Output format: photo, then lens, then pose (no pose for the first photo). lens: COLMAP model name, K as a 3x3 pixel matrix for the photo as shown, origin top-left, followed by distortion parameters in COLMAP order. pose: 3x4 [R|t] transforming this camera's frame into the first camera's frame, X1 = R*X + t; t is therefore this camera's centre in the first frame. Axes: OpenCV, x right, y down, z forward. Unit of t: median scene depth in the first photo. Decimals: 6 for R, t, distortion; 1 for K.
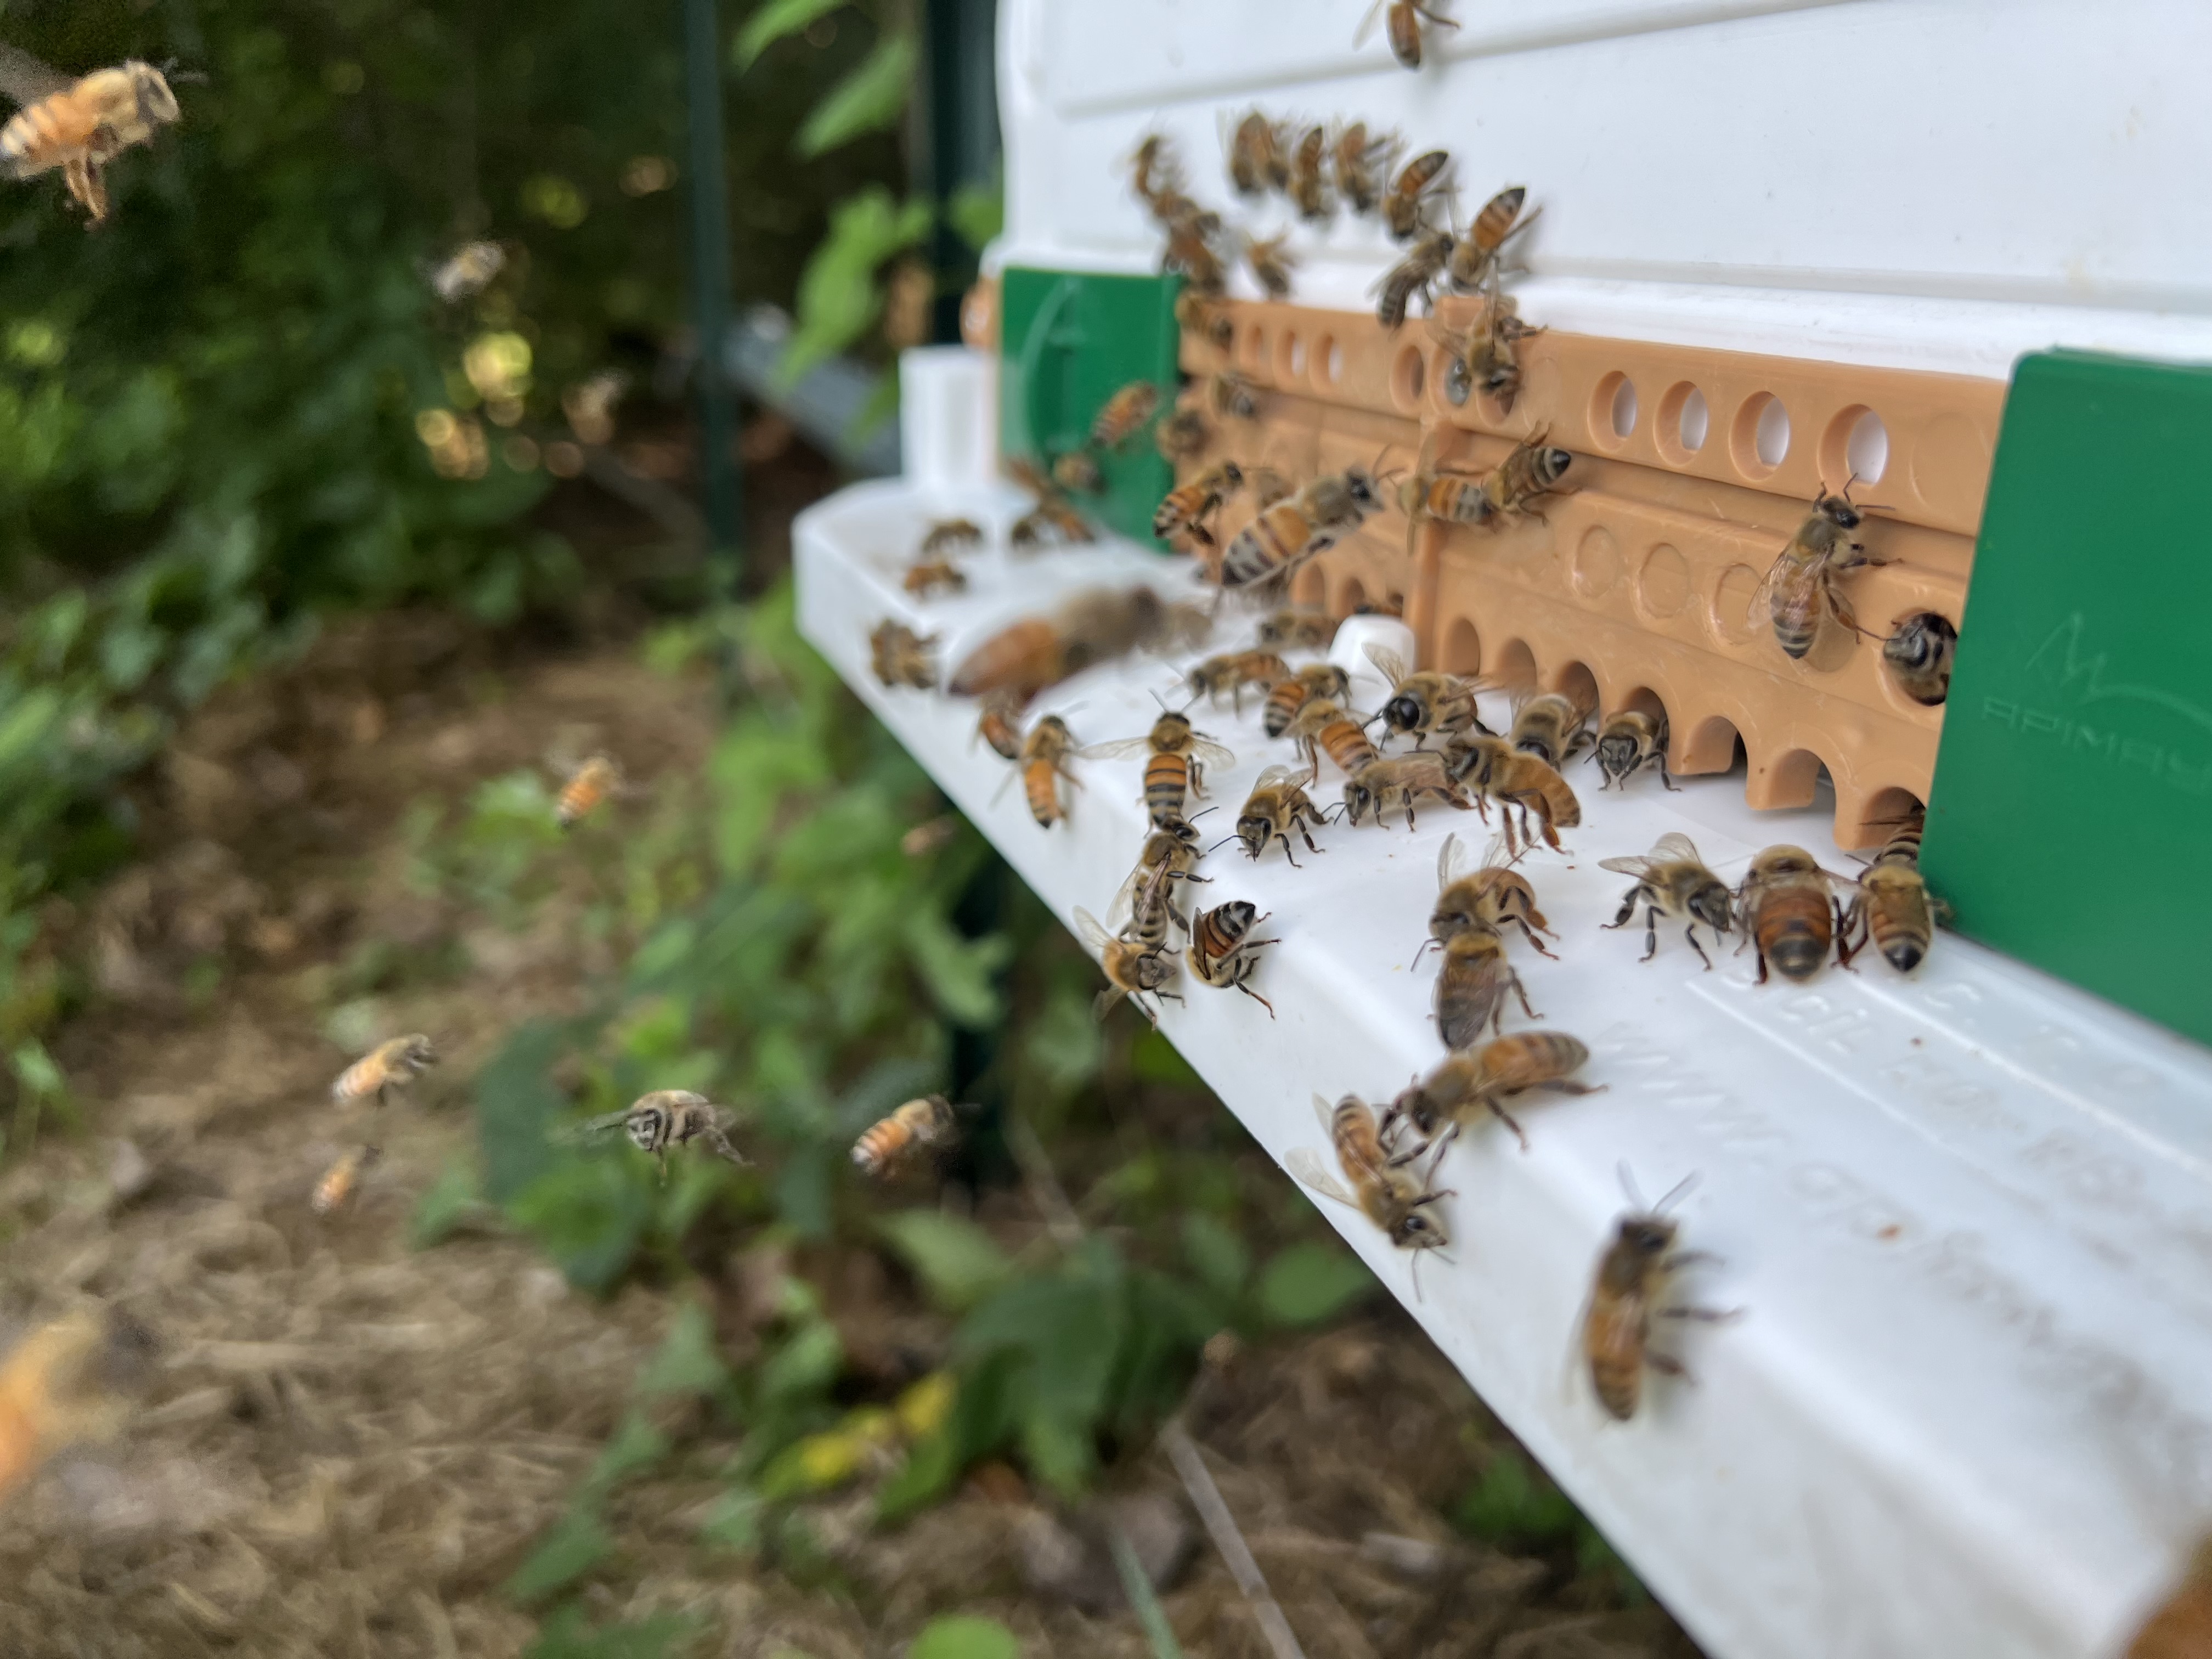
lens RADIAL K [[1909.1, 0, 1142.5], [0, 1909.1, 818.5], [0, 0, 1]] dist [-0.017999, -0.008907]
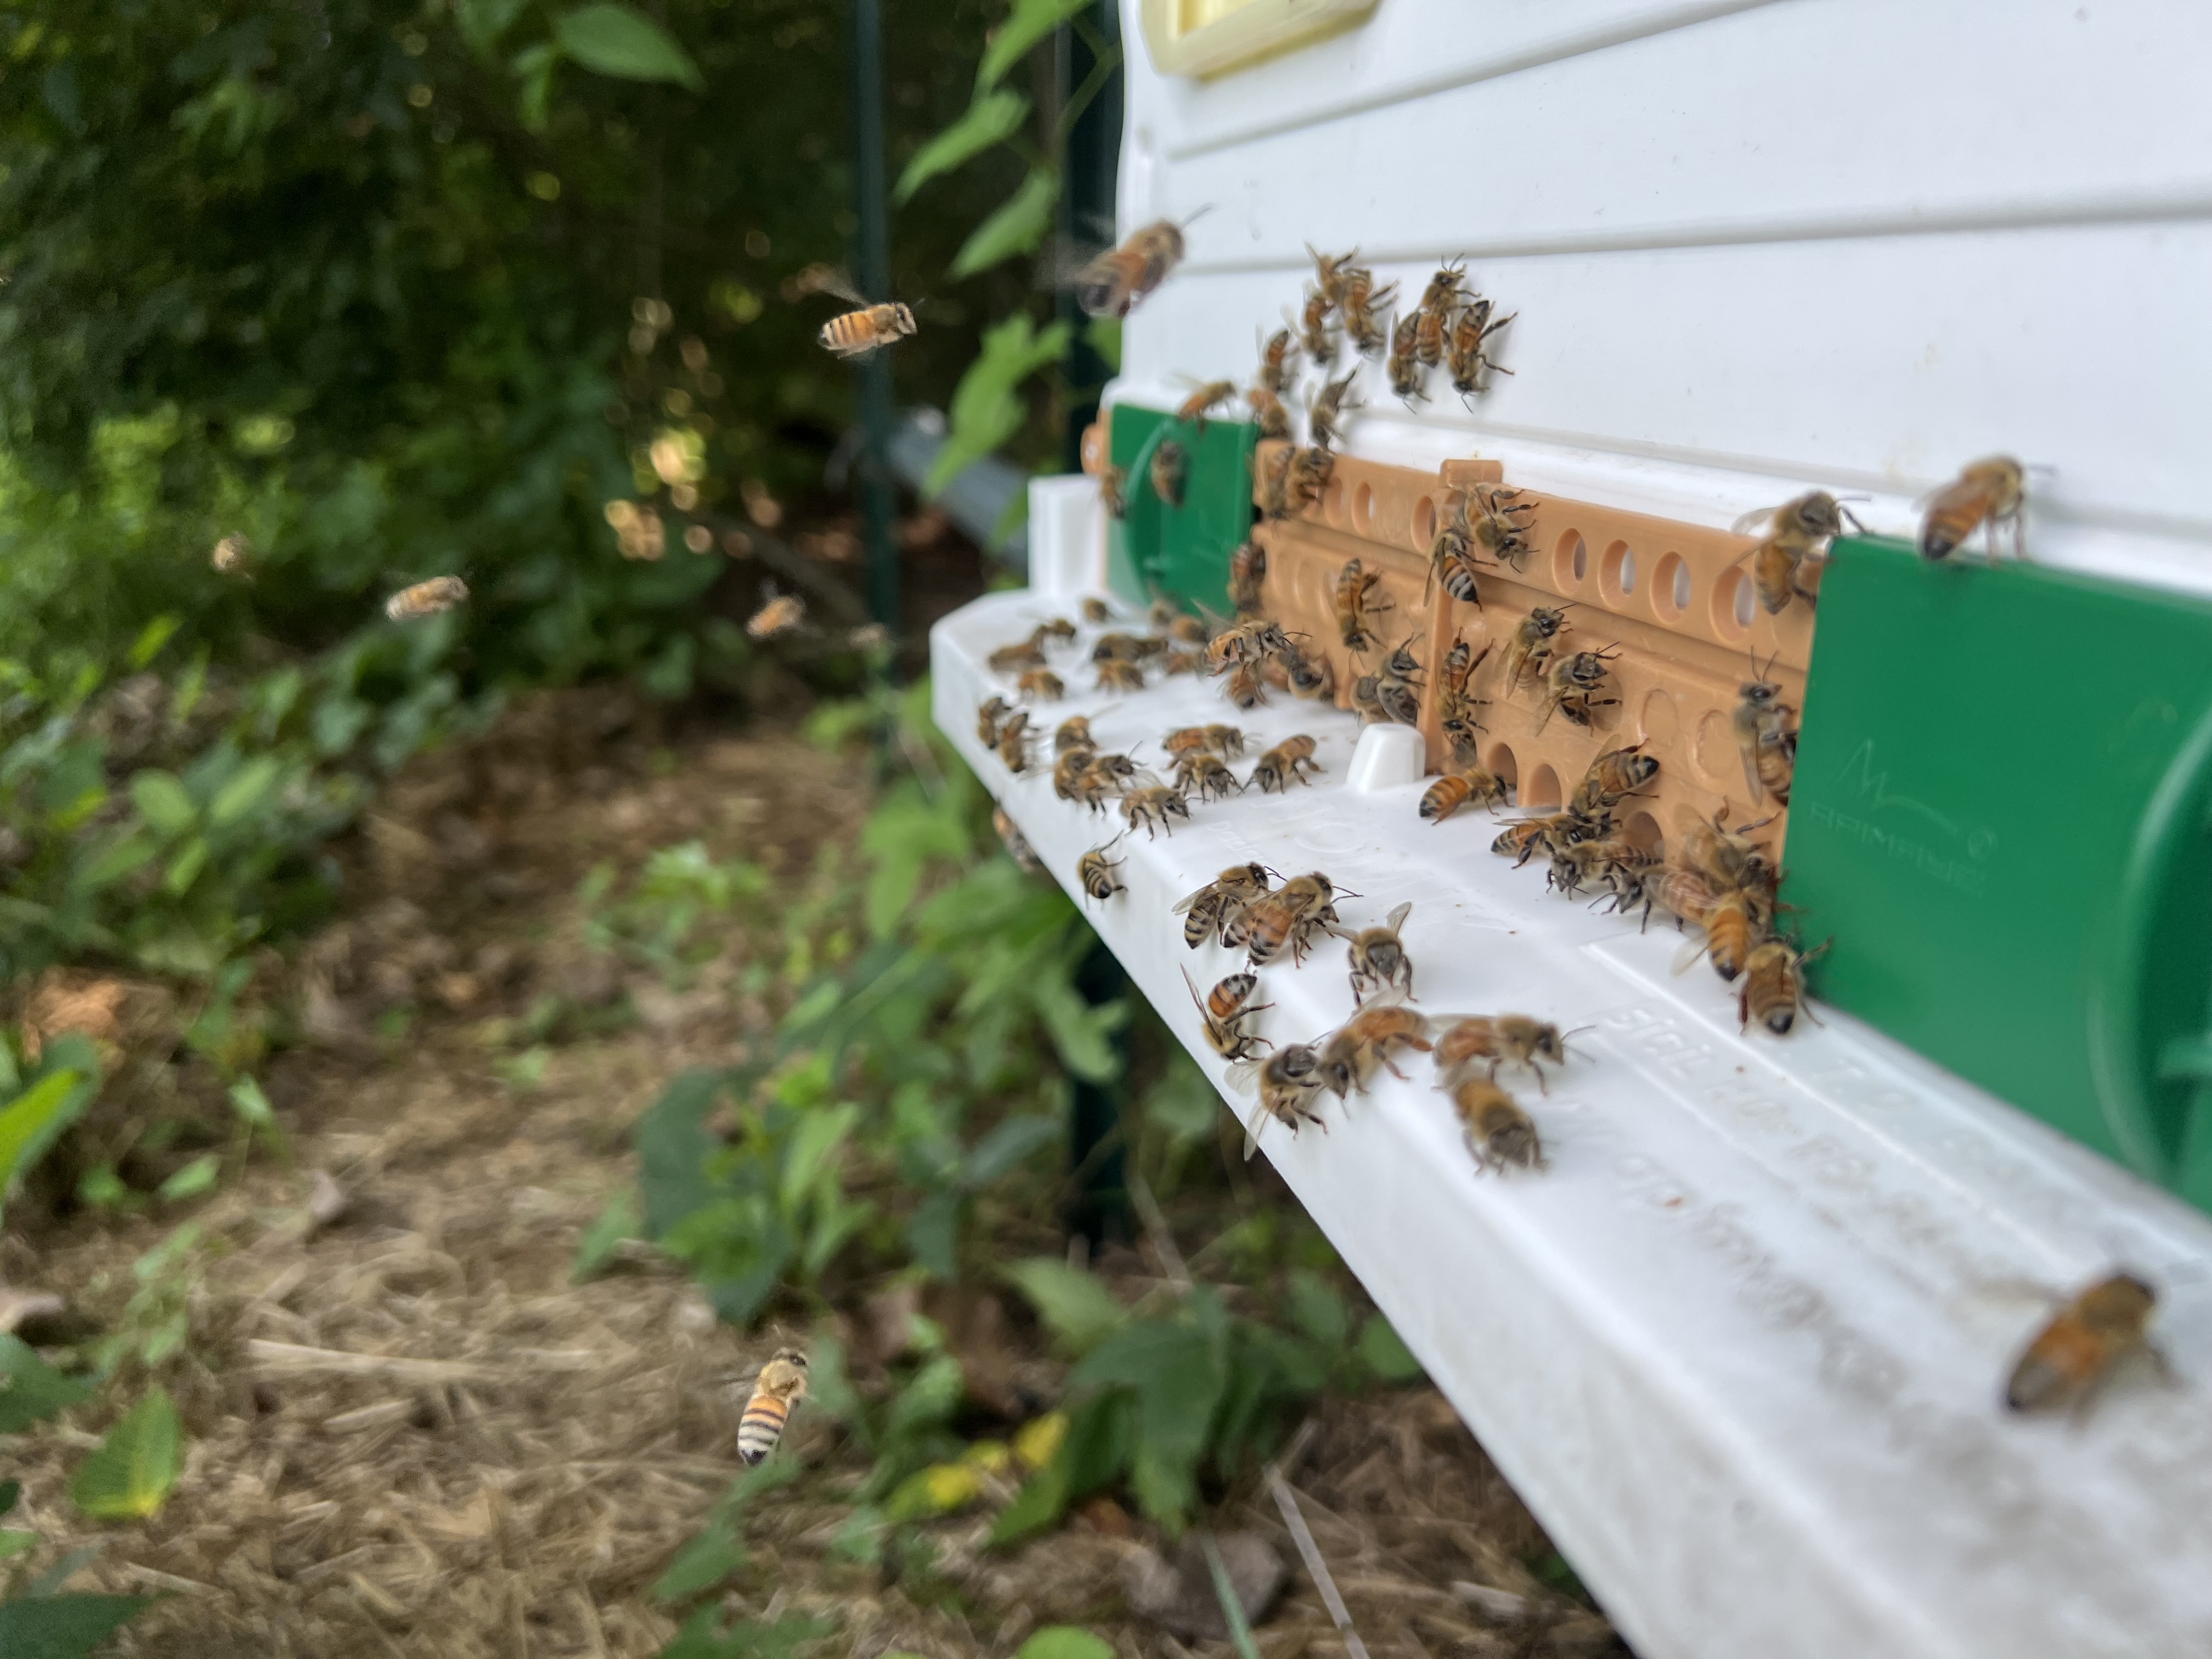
lens RADIAL K [[1890.7, 0, 1117.0], [0, 1890.7, 811.7], [0, 0, 1]] dist [-0.000283, -0.005505]
pose [[0.995598, 0.015856, -0.092378, 0.019576], [-0.019890, 0.998881, -0.042909, 0.001186], [0.091595, 0.044557, 0.994799, -0.061540]]
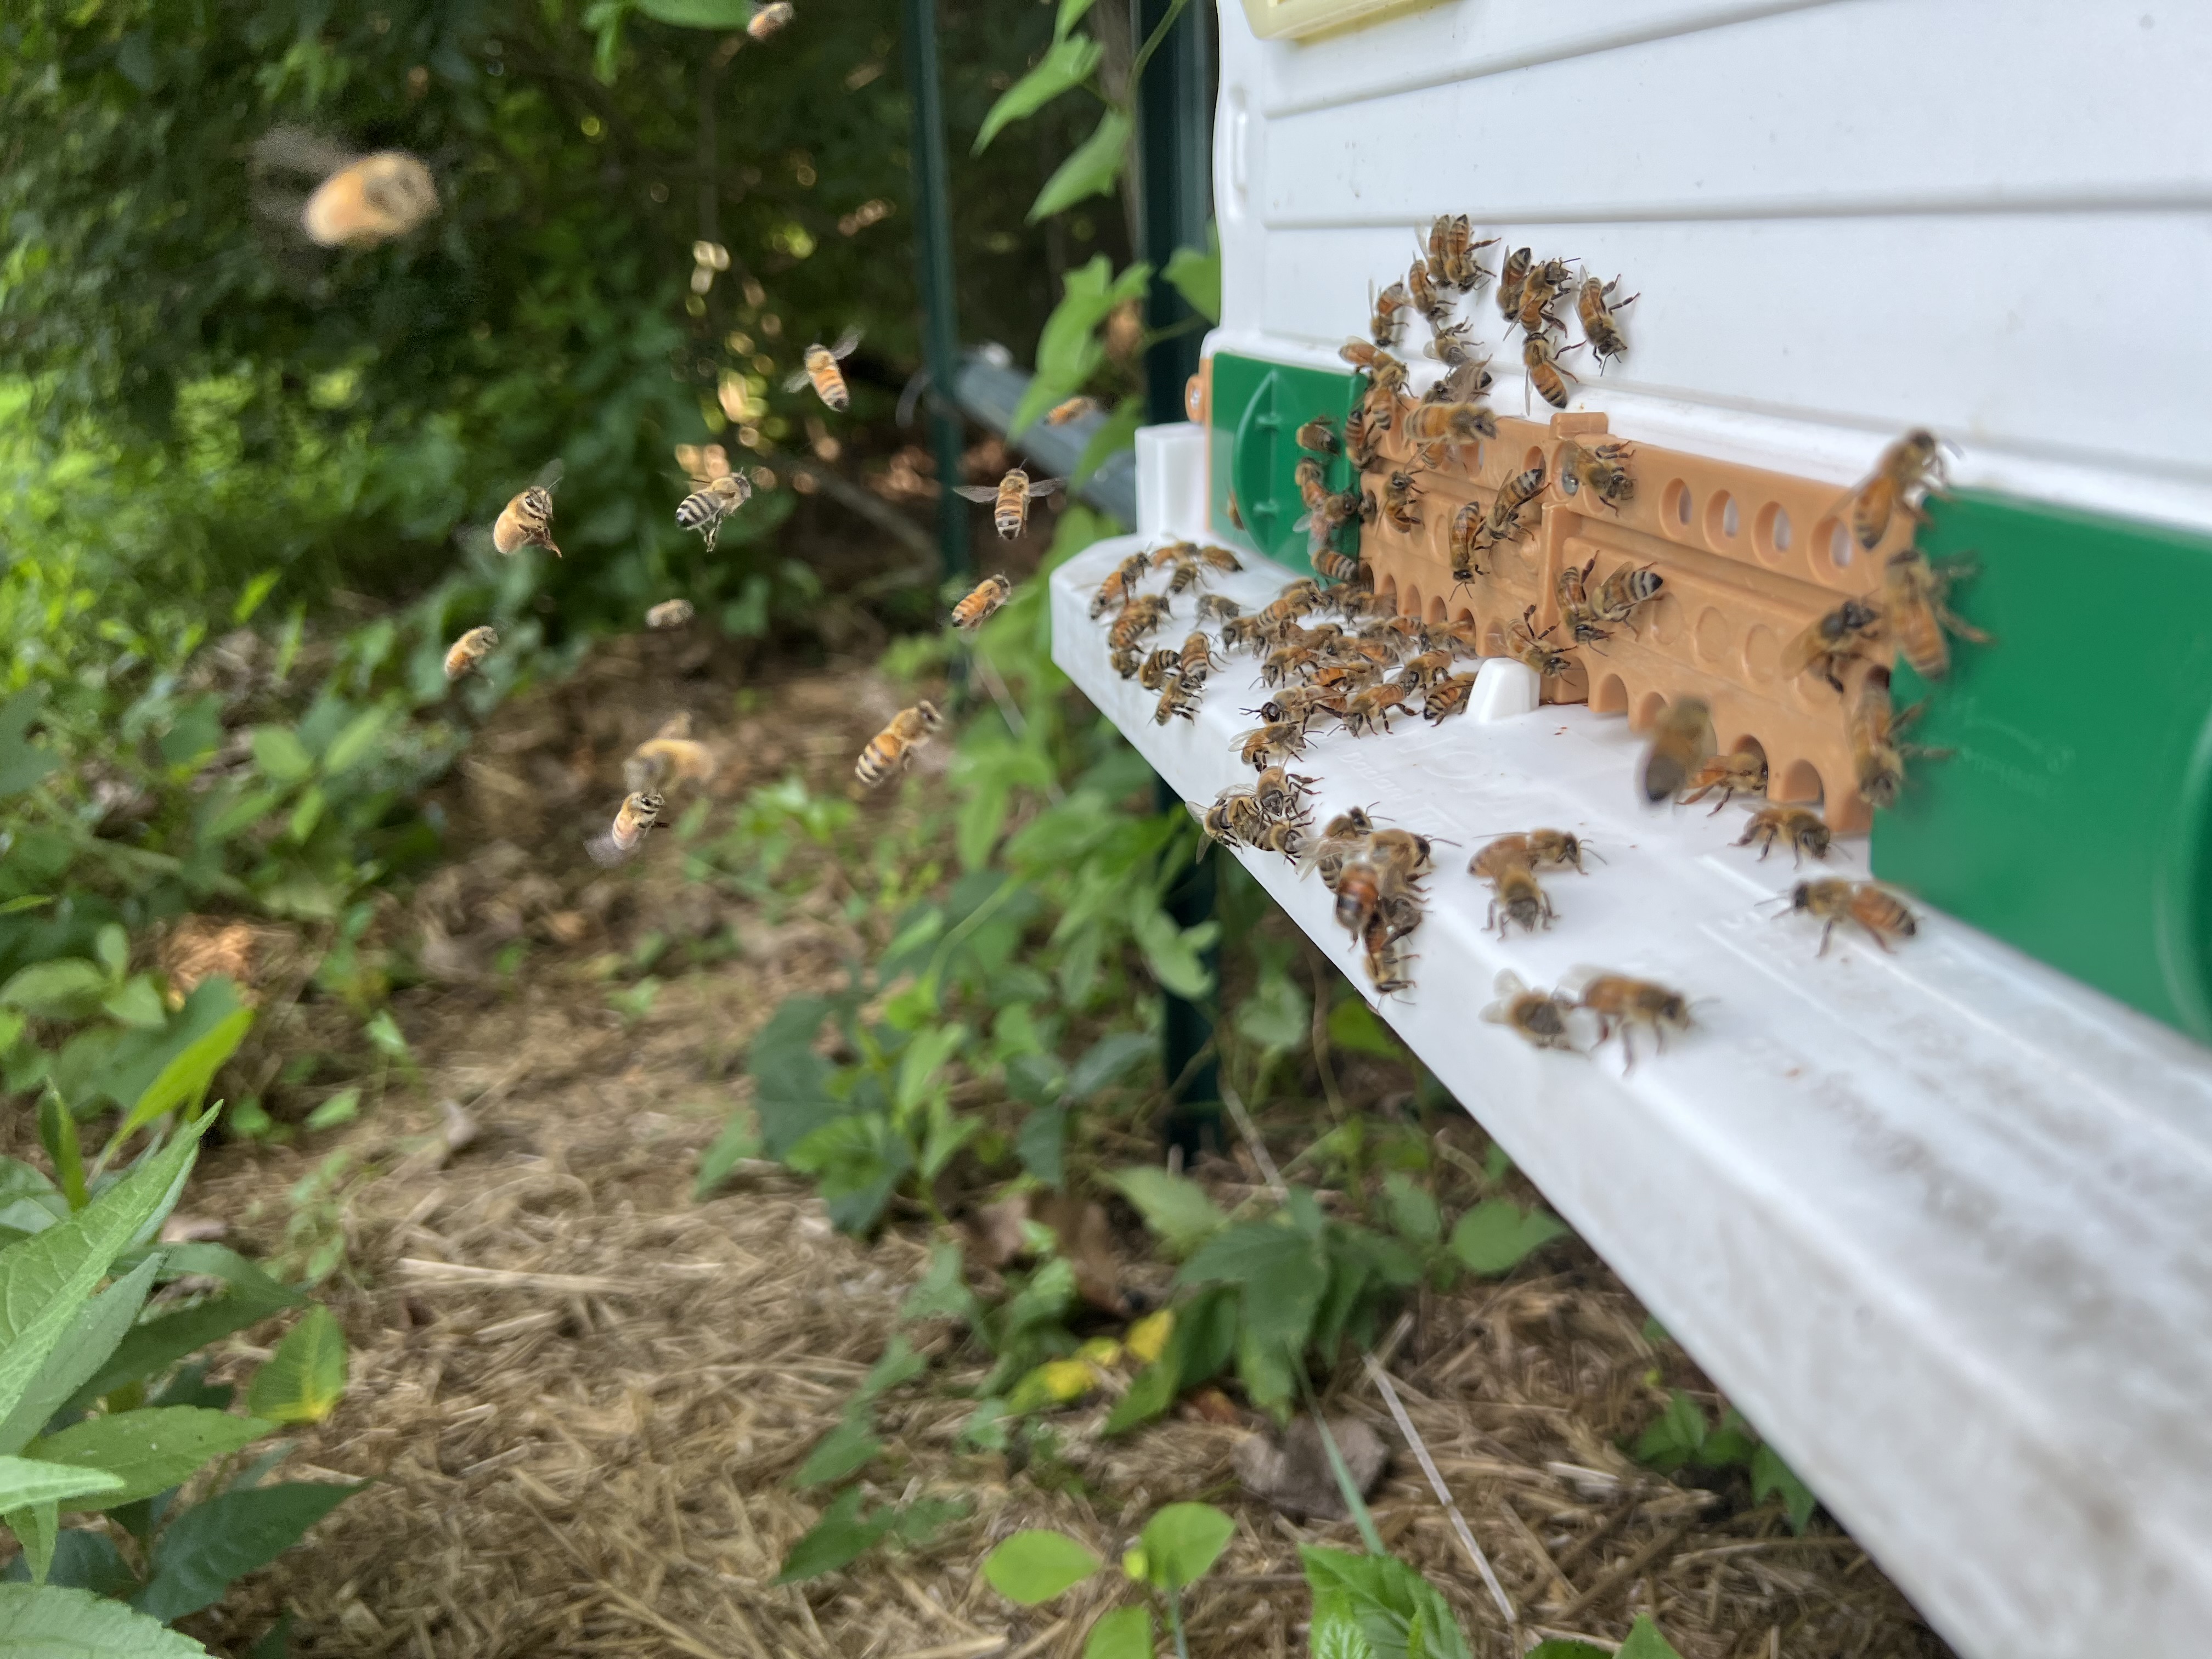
lens RADIAL K [[1884.4, 0, 1106.0], [0, 1884.4, 829.5], [0, 0, 1]] dist [0.008678, -0.008295]
pose [[0.991613, -0.005455, -0.129130, 0.005135], [0.006422, 0.999954, 0.007073, 0.000205], [0.129085, -0.007843, 0.991602, -0.101506]]
